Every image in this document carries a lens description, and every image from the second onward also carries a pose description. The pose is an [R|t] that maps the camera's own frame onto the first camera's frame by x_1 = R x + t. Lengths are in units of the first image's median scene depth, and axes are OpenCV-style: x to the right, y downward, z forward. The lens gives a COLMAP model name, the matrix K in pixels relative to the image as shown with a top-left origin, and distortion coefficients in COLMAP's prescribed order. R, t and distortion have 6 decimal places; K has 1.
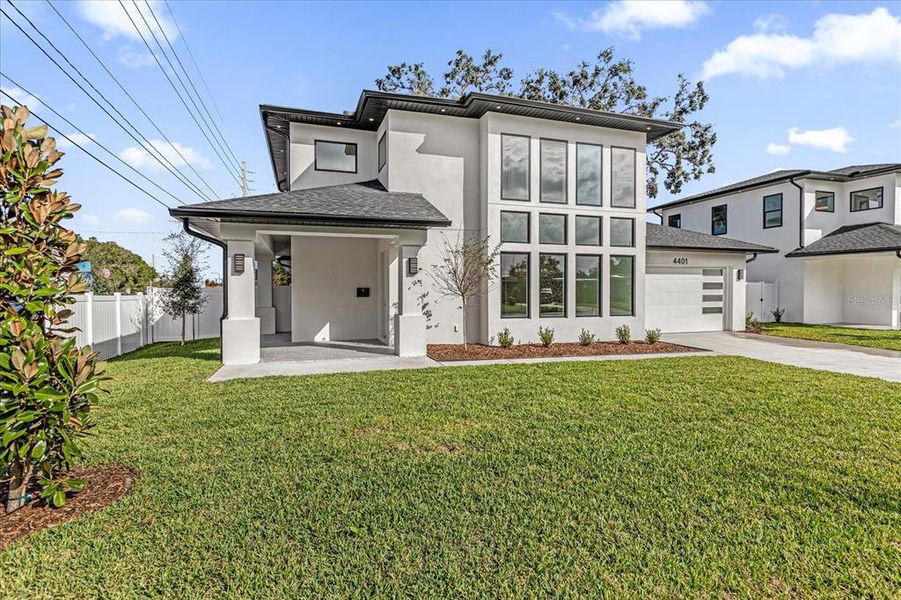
lens RADIAL K [[452.9, 0, 450.5], [0, 452.9, 300.0], [0, 0, 1]] dist [0.003023, 0.000372]
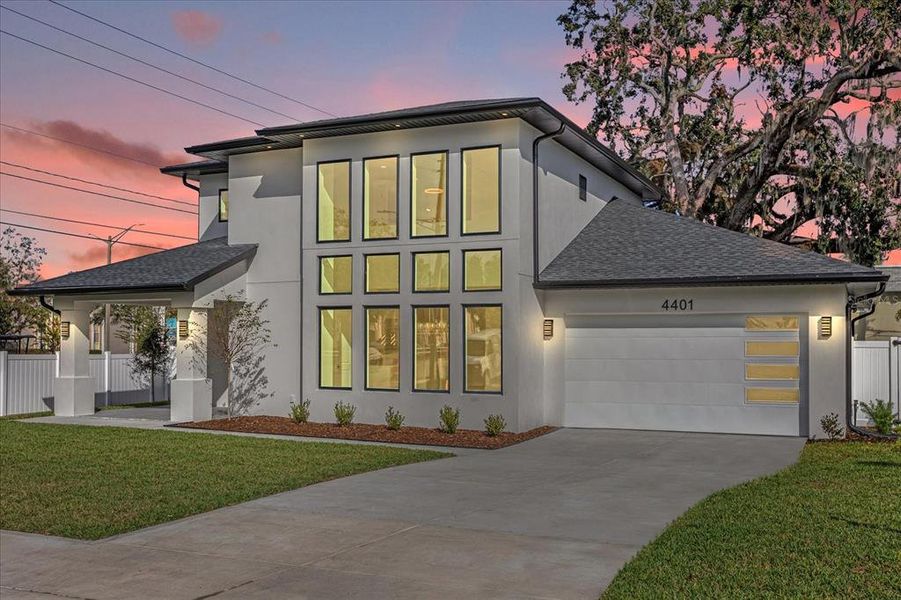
lens RADIAL K [[874.8, 0, 450.5], [0, 874.8, 332.3], [0, 0, 1]] dist [-0.005273, -0.001765]
pose [[0.740627, -0.004004, -0.671904, 0.989360], [-0.015626, 0.999609, -0.023180, -0.020819], [0.671734, 0.027667, 0.740275, 0.000305]]
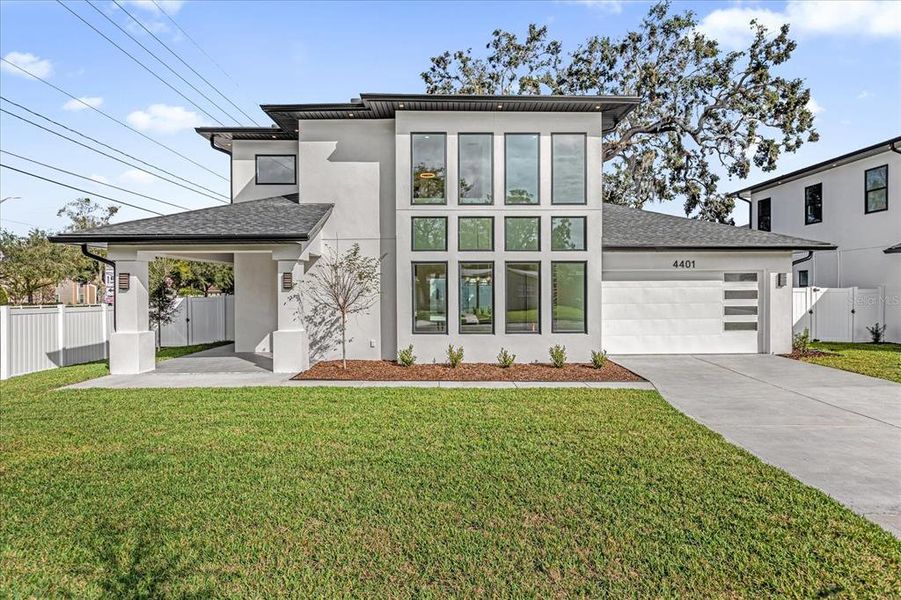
lens RADIAL K [[495.0, 0, 450.5], [0, 495.0, 300.0], [0, 0, 1]] dist [0.005413, 0.000678]
pose [[0.957489, 0.001649, -0.288465, 0.350497], [-0.001806, 0.999998, -0.000278, -0.021095], [0.288464, 0.000787, 0.957491, 0.046138]]
